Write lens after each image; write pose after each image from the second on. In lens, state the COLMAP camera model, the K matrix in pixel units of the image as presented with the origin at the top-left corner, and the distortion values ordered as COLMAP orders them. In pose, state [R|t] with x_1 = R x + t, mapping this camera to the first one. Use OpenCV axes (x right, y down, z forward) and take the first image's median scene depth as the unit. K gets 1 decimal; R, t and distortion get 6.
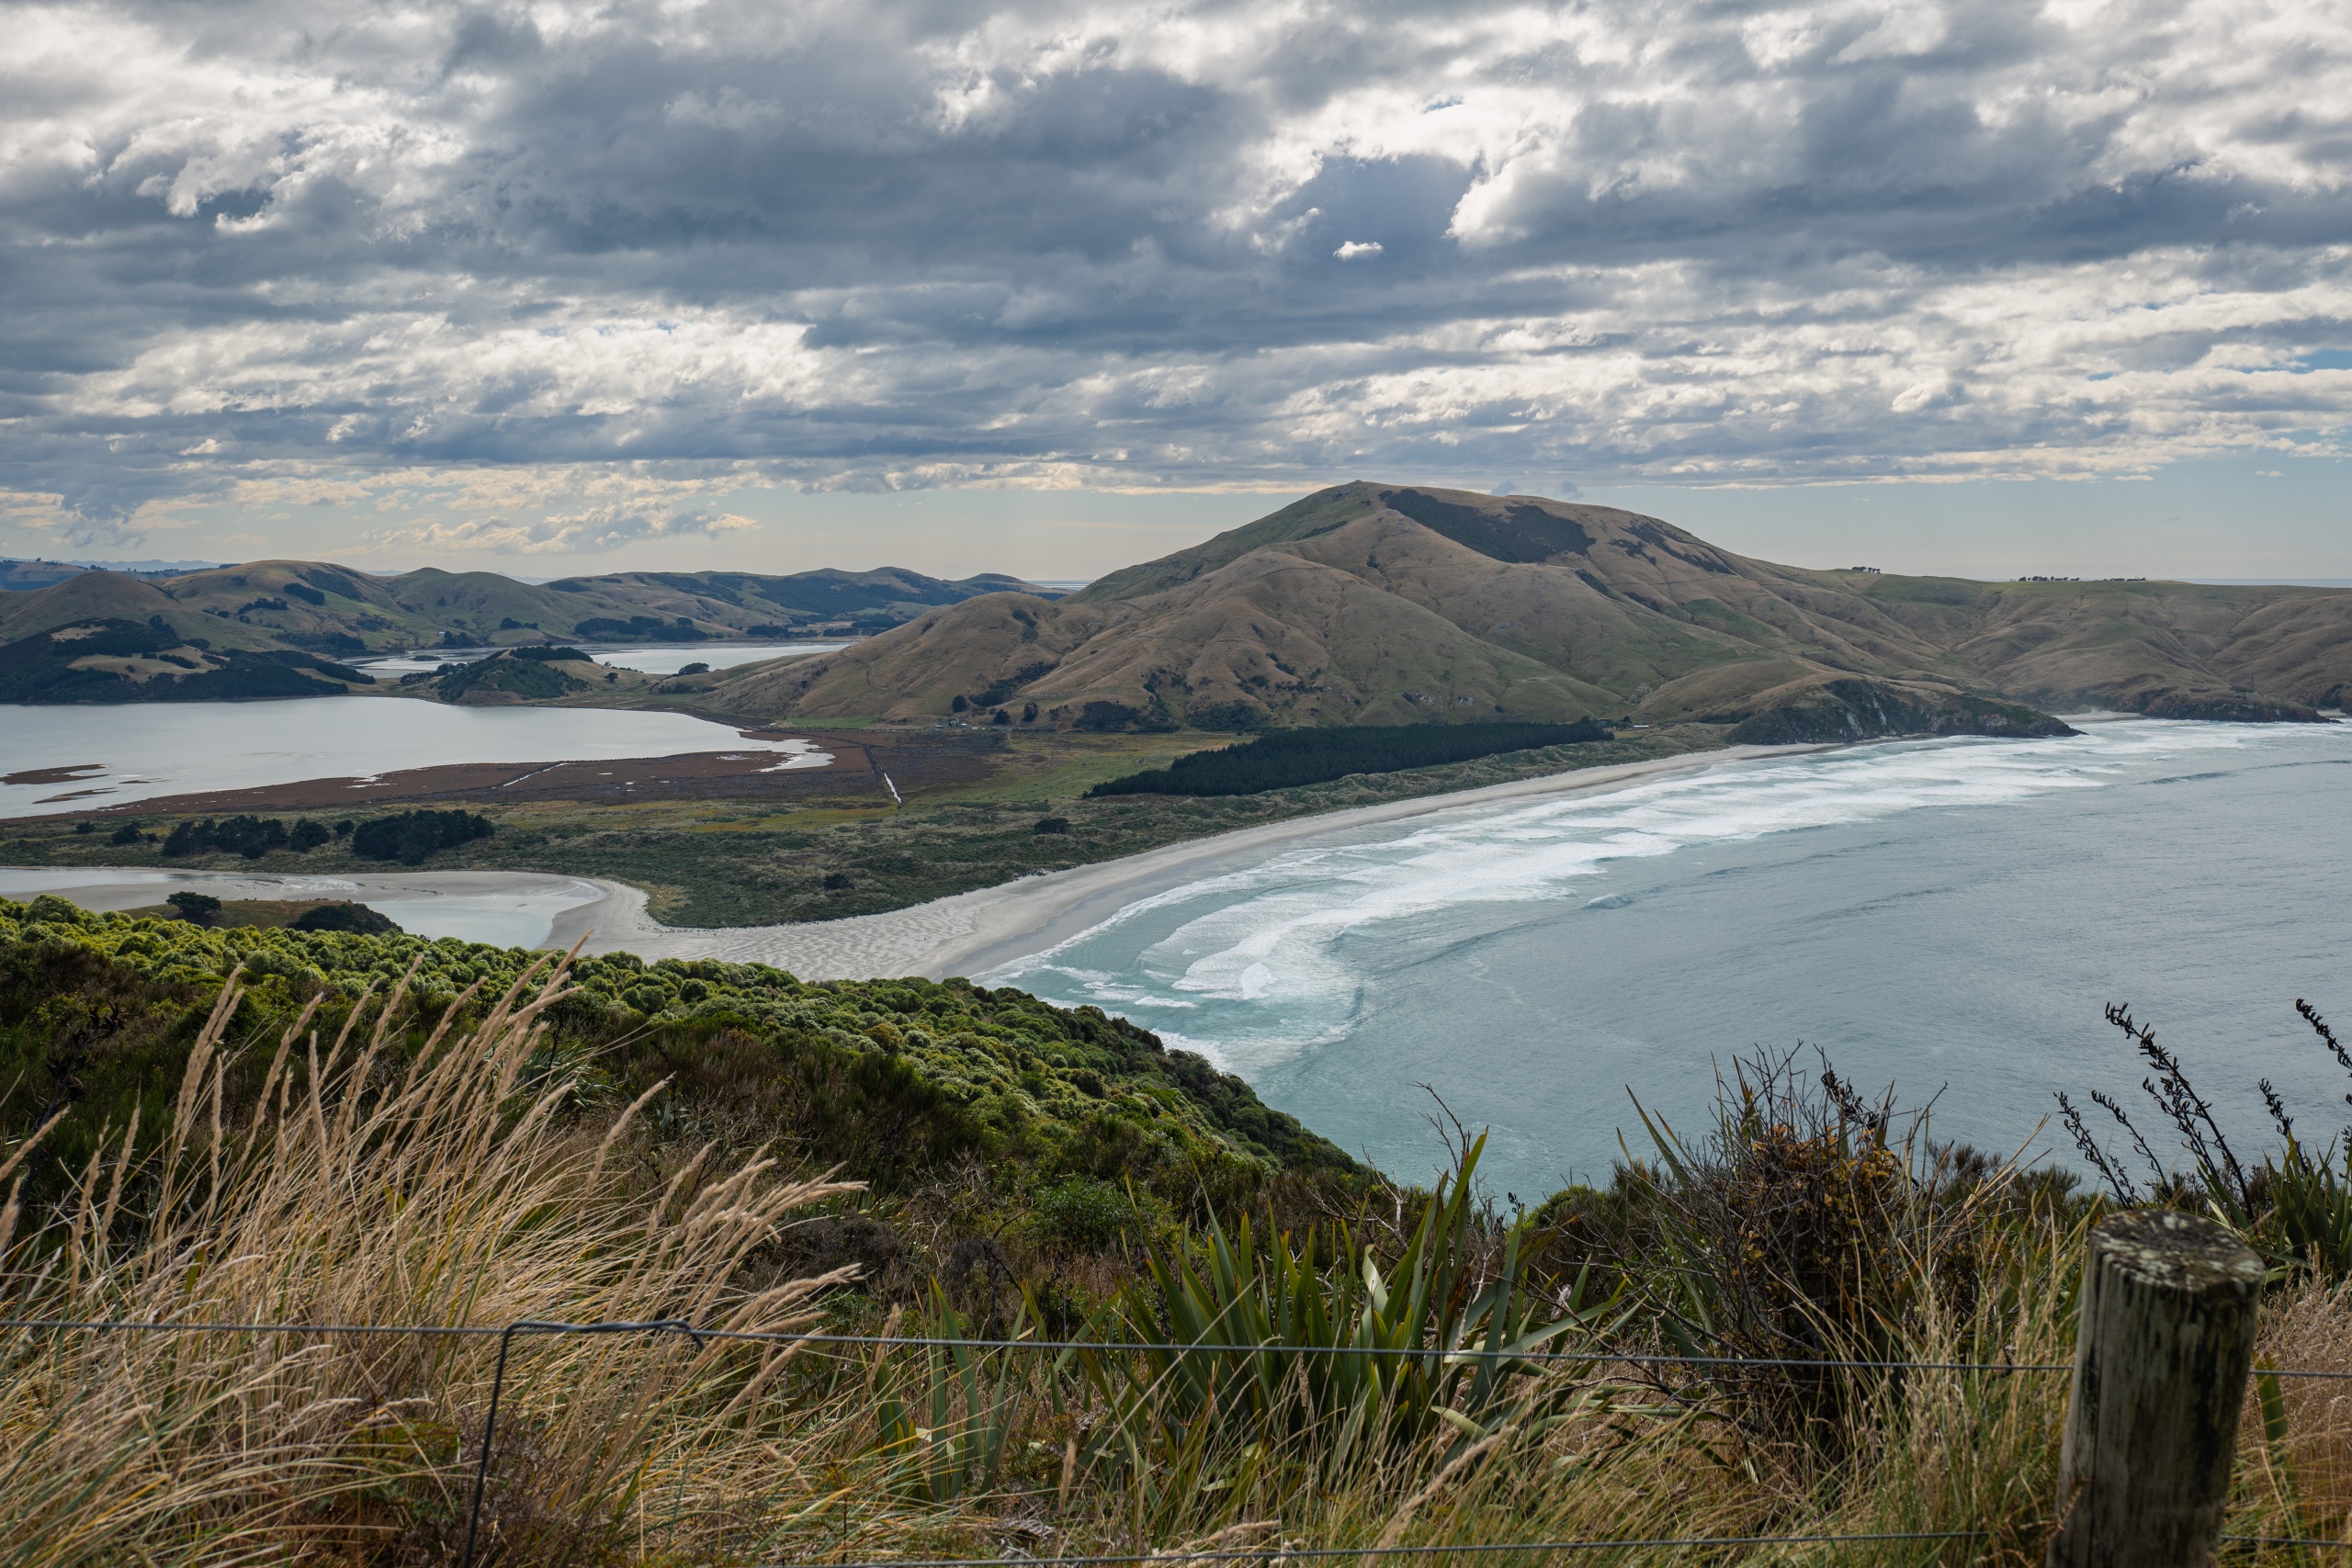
lens RADIAL K [[1935.3, 0, 1179.3], [0, 1935.3, 796.1], [0, 0, 1]] dist [0.000984, 0.004668]
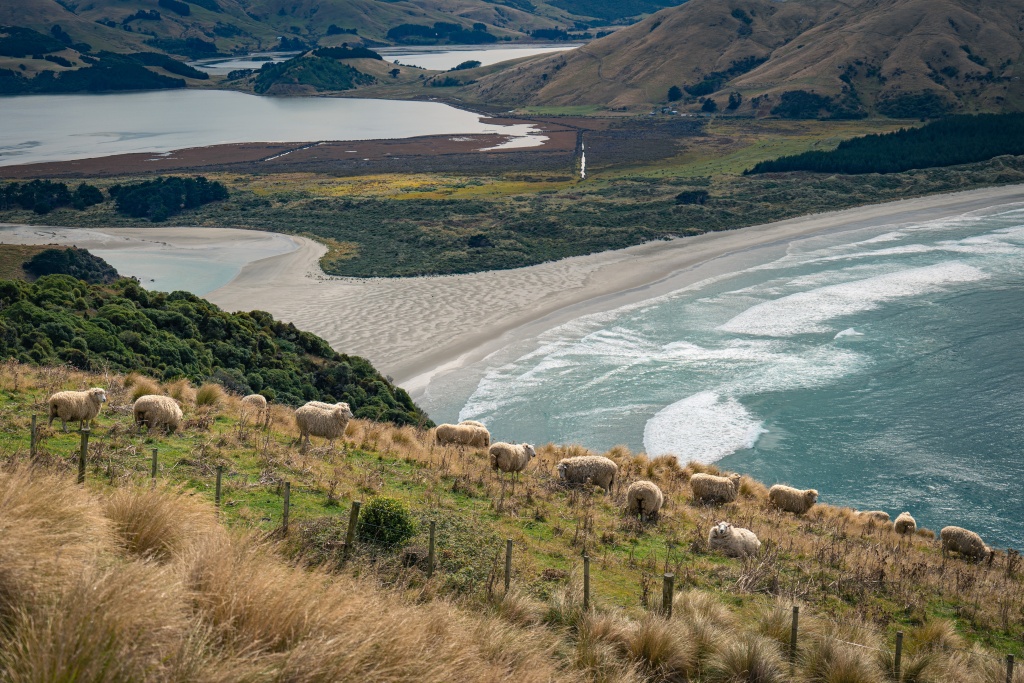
lens RADIAL K [[1703.1, 0, 502.5], [0, 1703.1, 345.7], [0, 0, 1]] dist [0.008199, 0.000000]
pose [[0.967368, 0.035791, -0.250836, 0.045522], [-0.012009, 0.995337, 0.095710, 0.004596], [0.253092, -0.089575, 0.963286, 0.012852]]
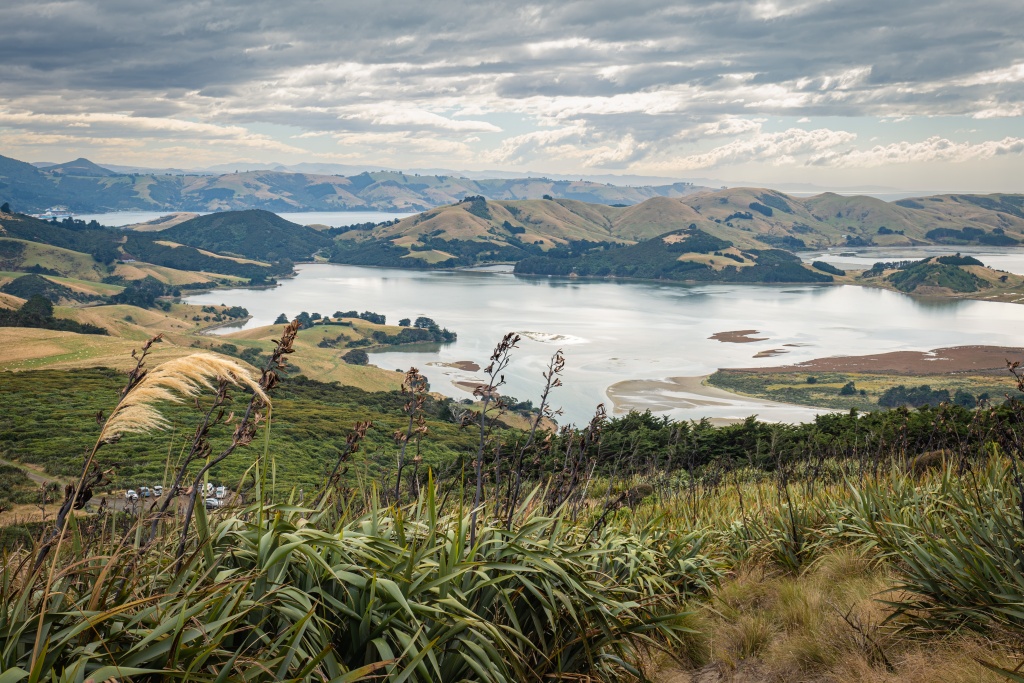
lens RADIAL K [[1289.4, 0, 512.5], [0, 1289.4, 343.1], [0, 0, 1]] dist [0.016209, 0.000000]
pose [[0.852459, 0.072857, -0.517692, -0.129865], [-0.068035, 0.997281, 0.028323, -0.019271], [0.518348, 0.011077, 0.855098, -0.061760]]
